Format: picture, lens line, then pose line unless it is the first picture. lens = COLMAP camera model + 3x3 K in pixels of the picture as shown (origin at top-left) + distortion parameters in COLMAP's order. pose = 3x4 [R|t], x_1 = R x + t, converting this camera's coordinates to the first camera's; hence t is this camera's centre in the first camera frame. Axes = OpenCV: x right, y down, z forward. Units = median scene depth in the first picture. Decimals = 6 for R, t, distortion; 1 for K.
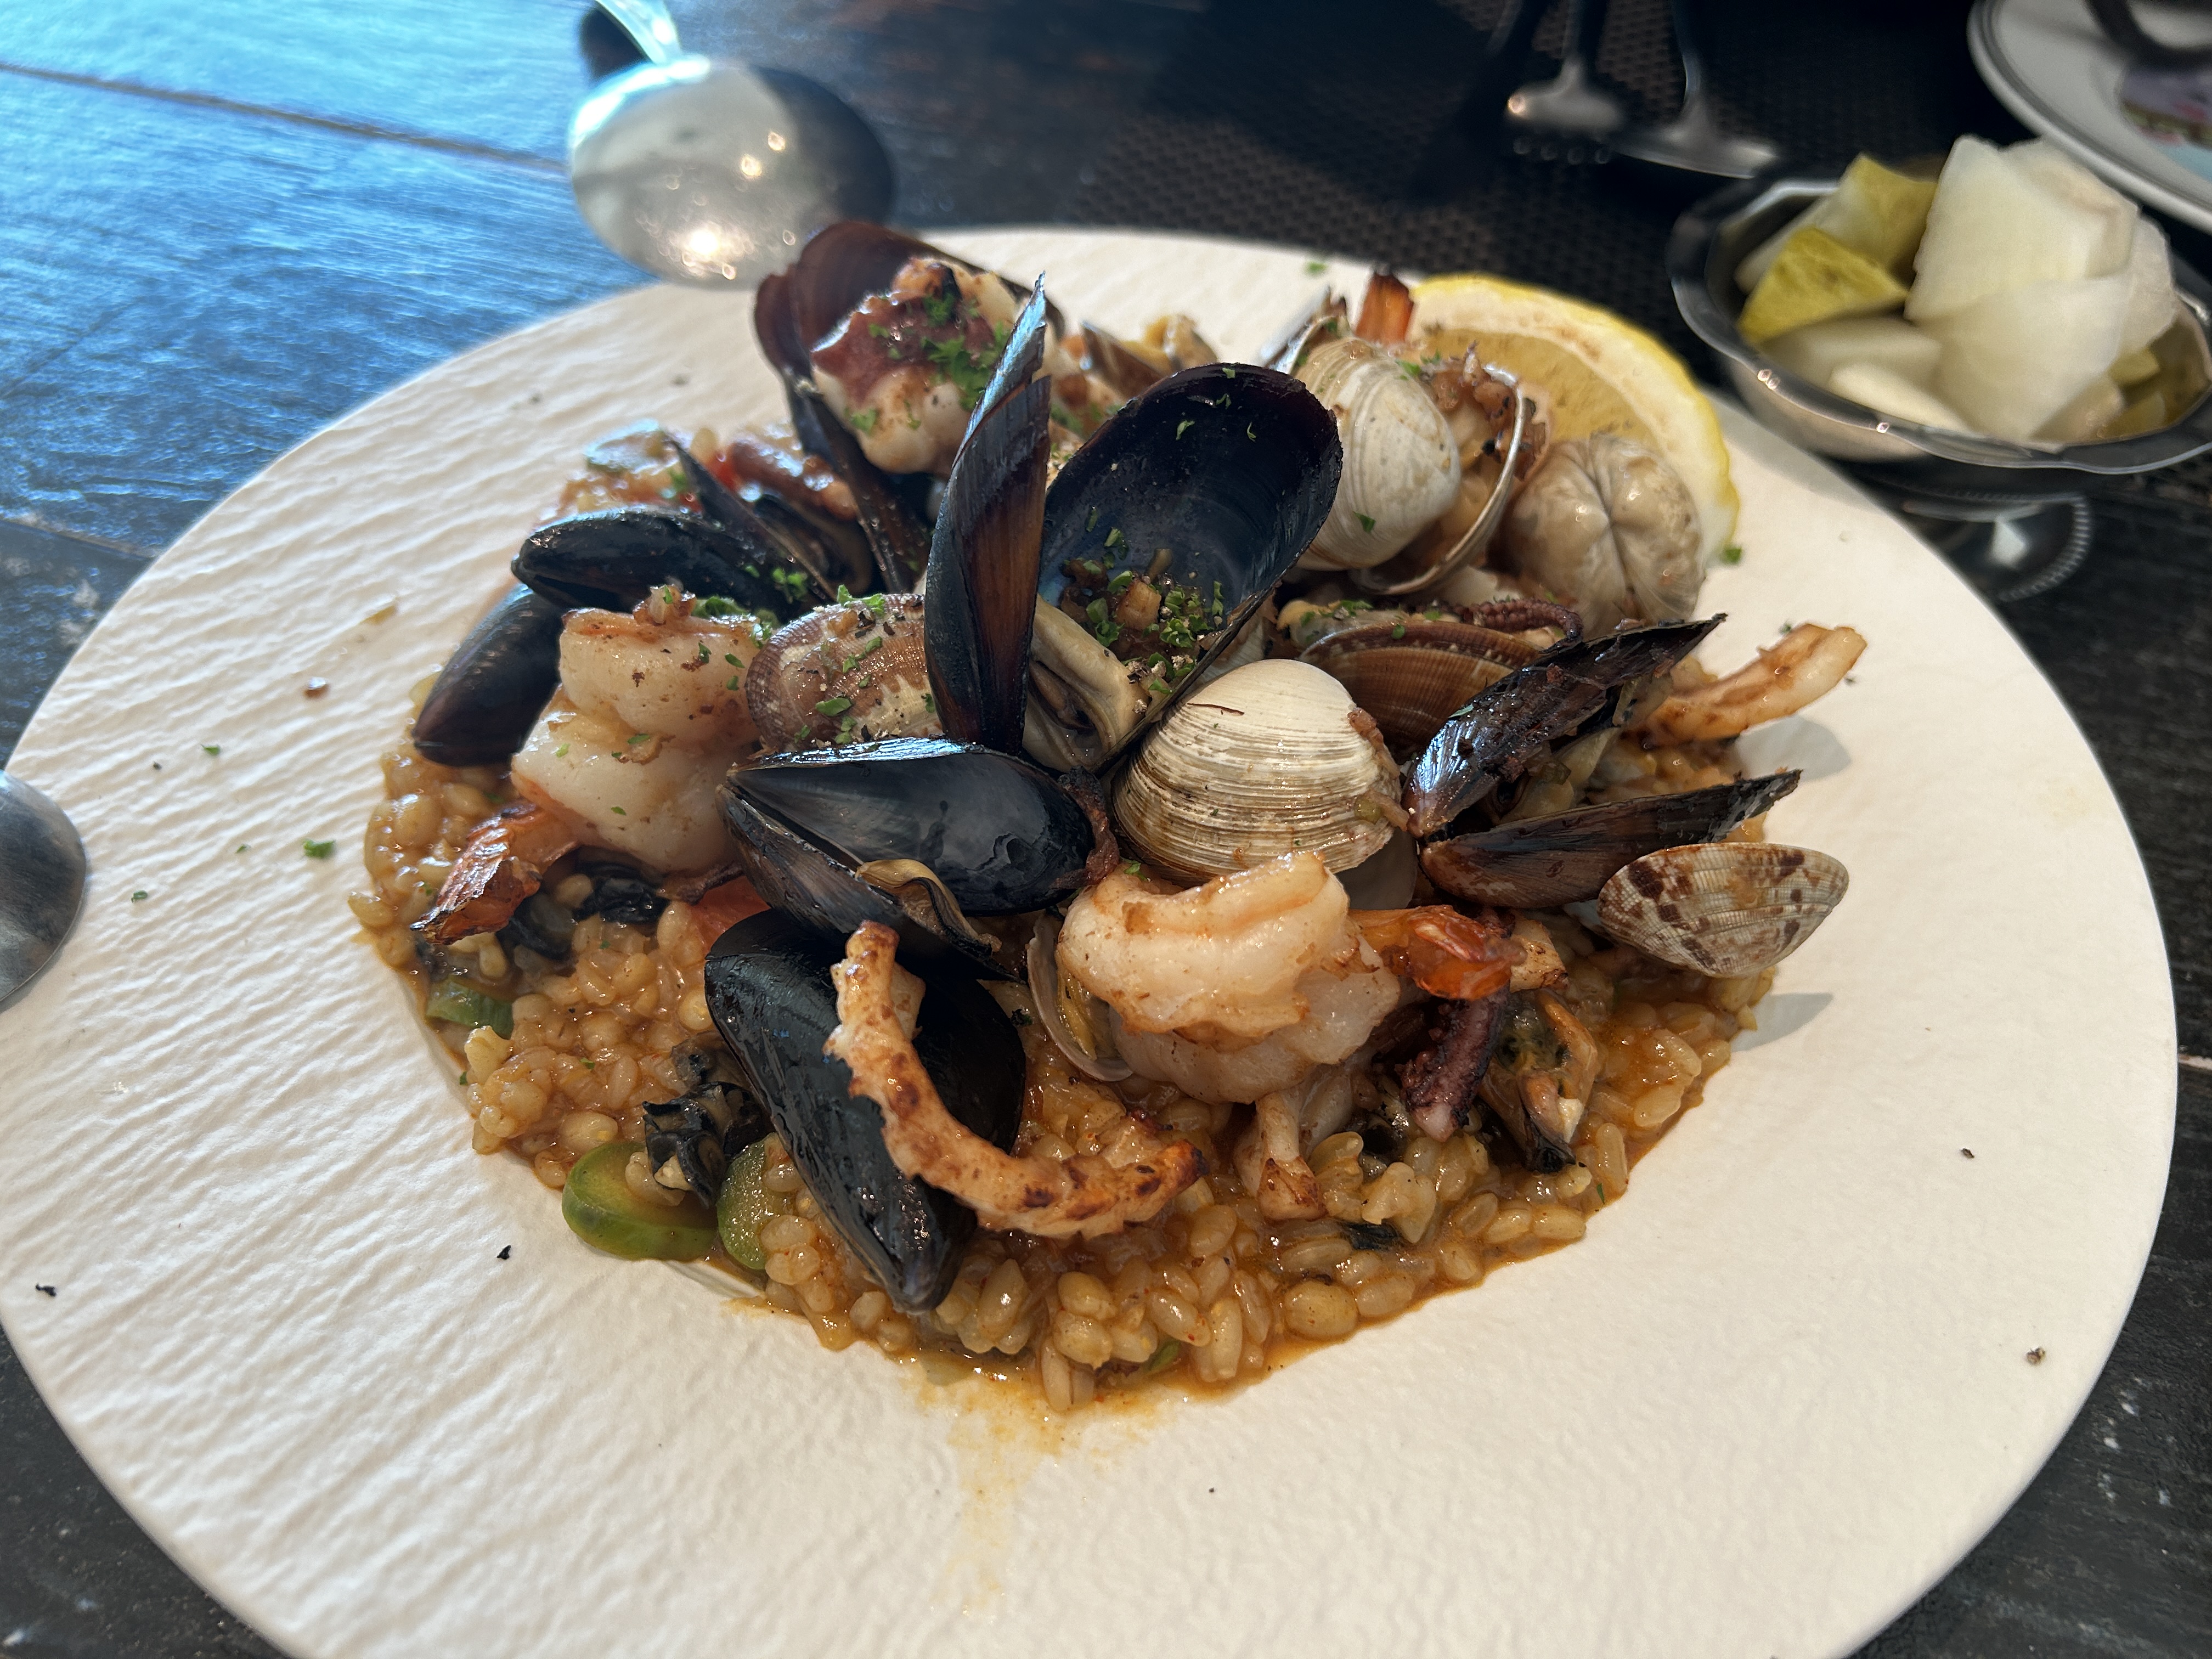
lens RADIAL K [[1761.6, 0, 1106.0], [0, 1761.6, 829.5], [0, 0, 1]] dist [0.002153, 0.001389]
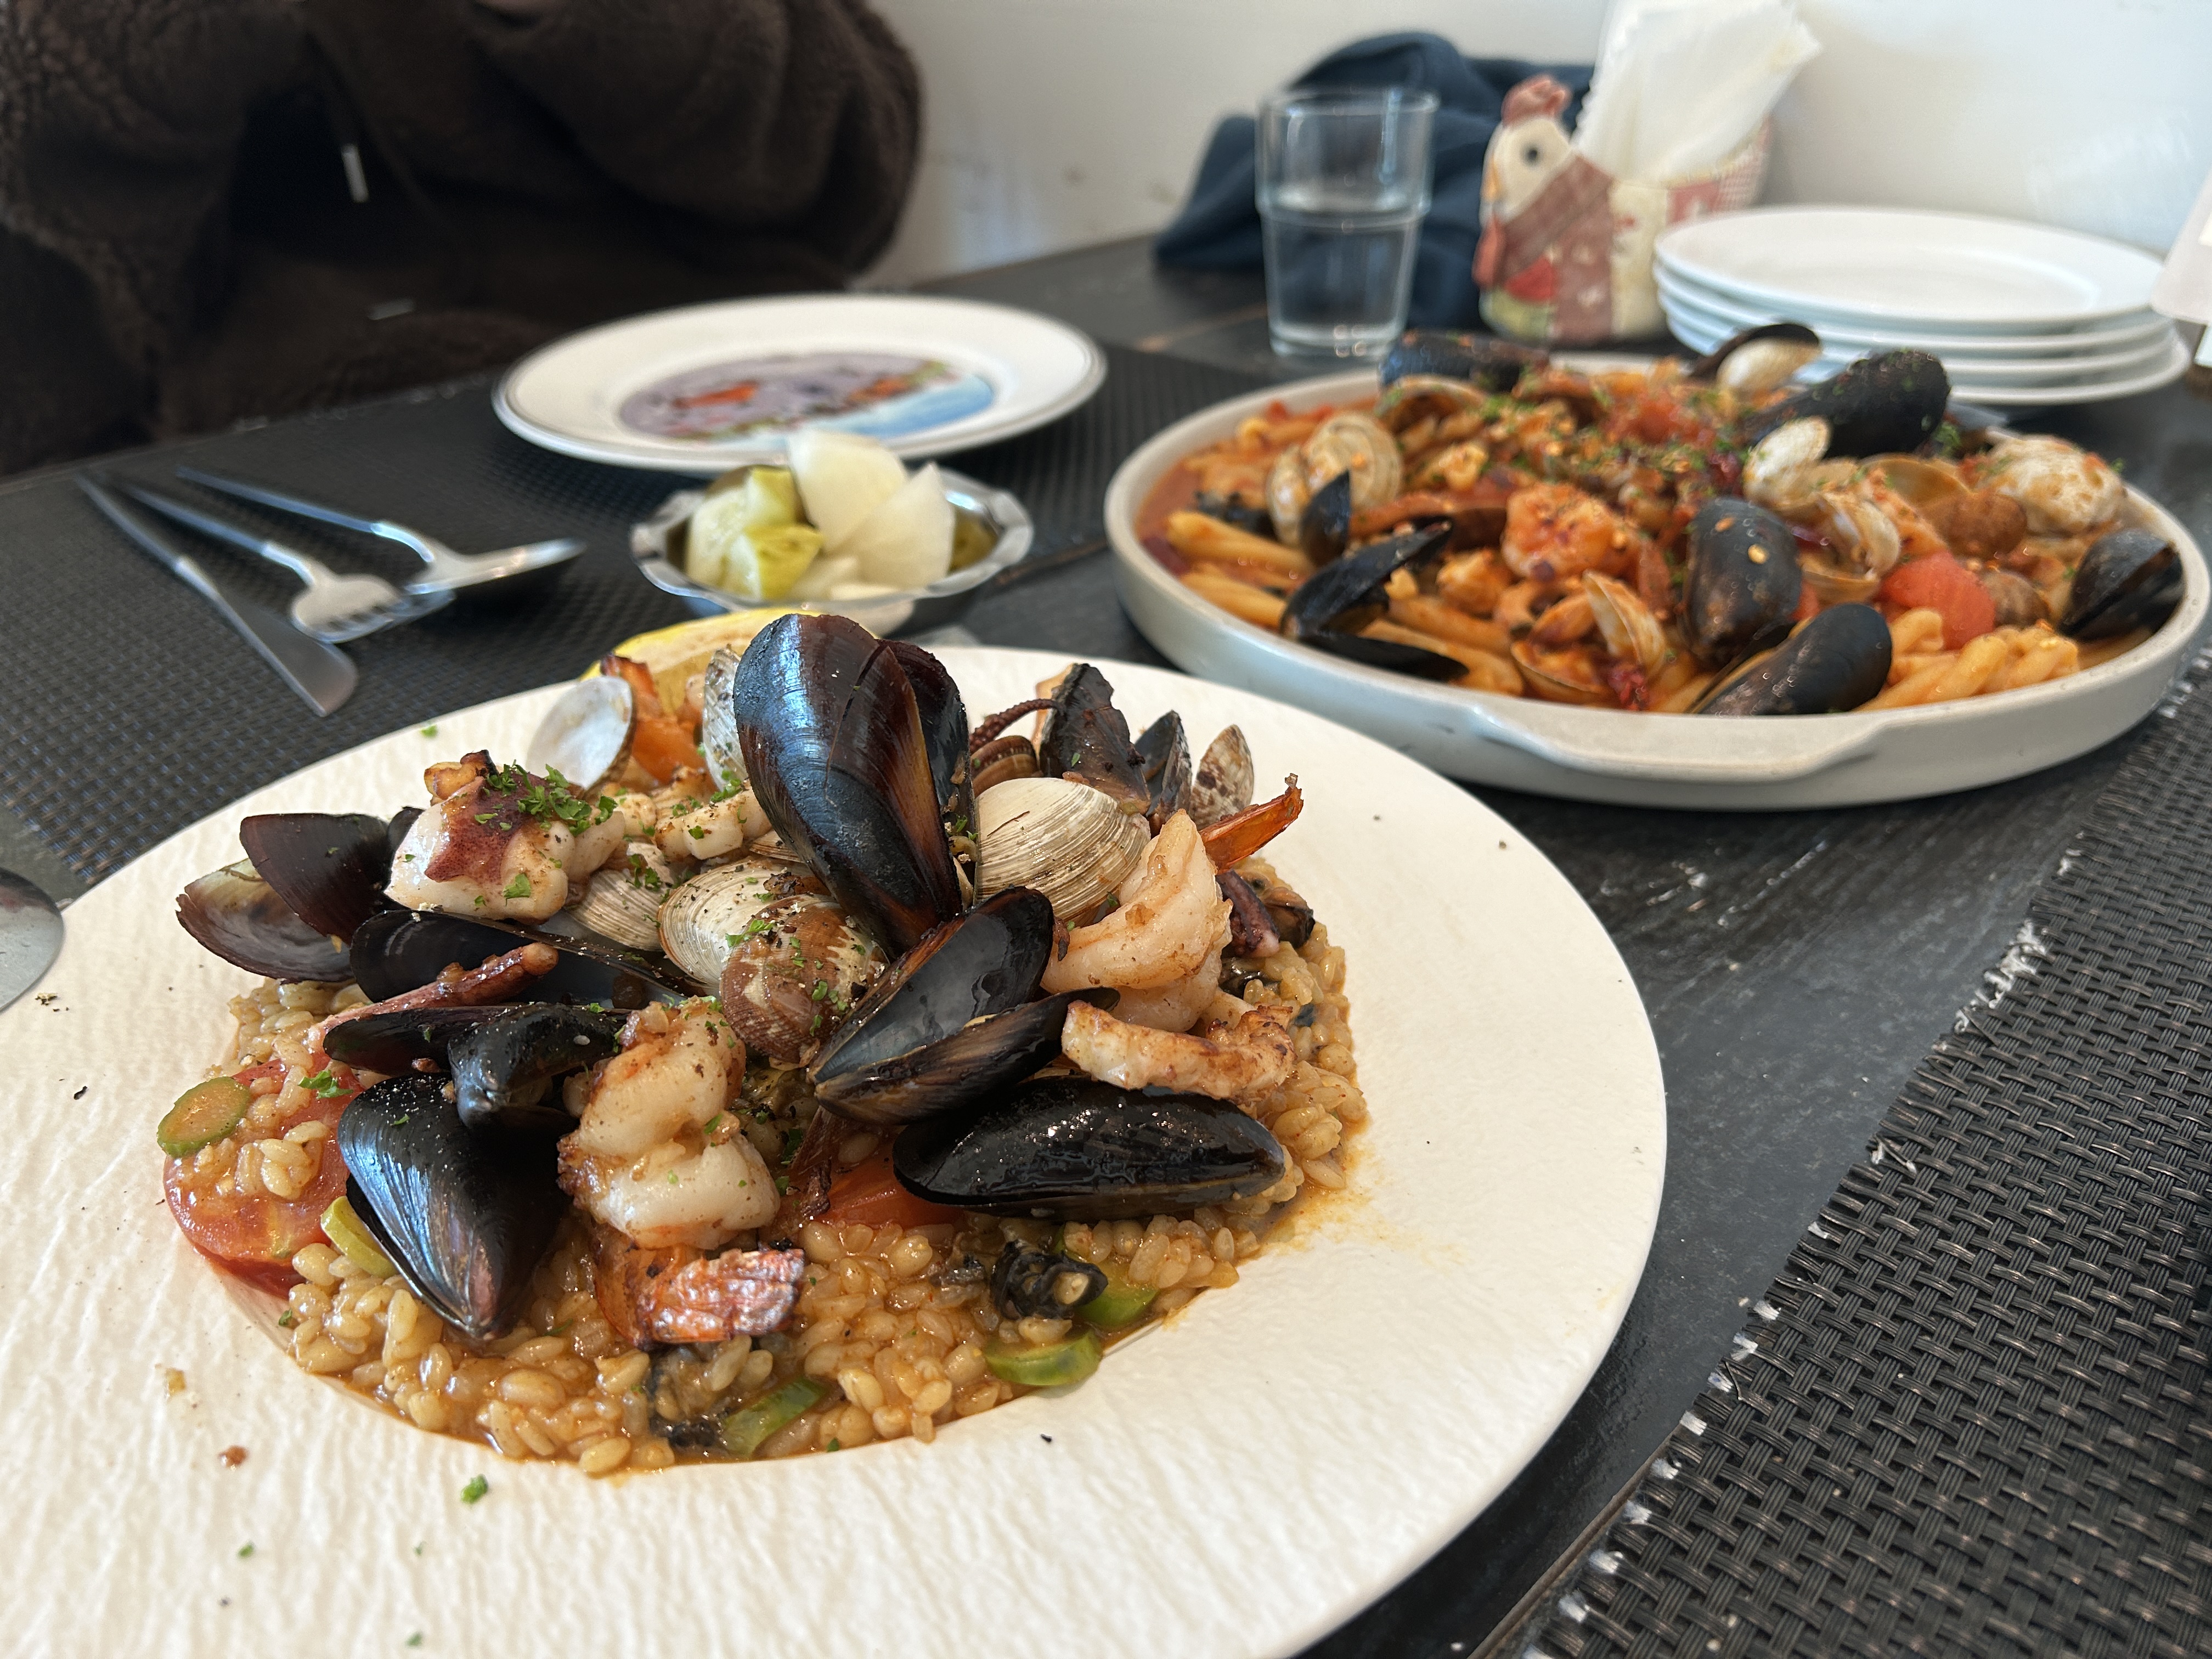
lens RADIAL K [[1703.9, 0, 1102.7], [0, 1703.9, 861.5], [0, 0, 1]] dist [-0.006227, 0.006311]
pose [[0.459780, -0.492367, 0.739038, -0.913295], [0.656470, 0.748900, 0.090526, -0.117306], [-0.598038, 0.443535, 0.667554, 0.050966]]
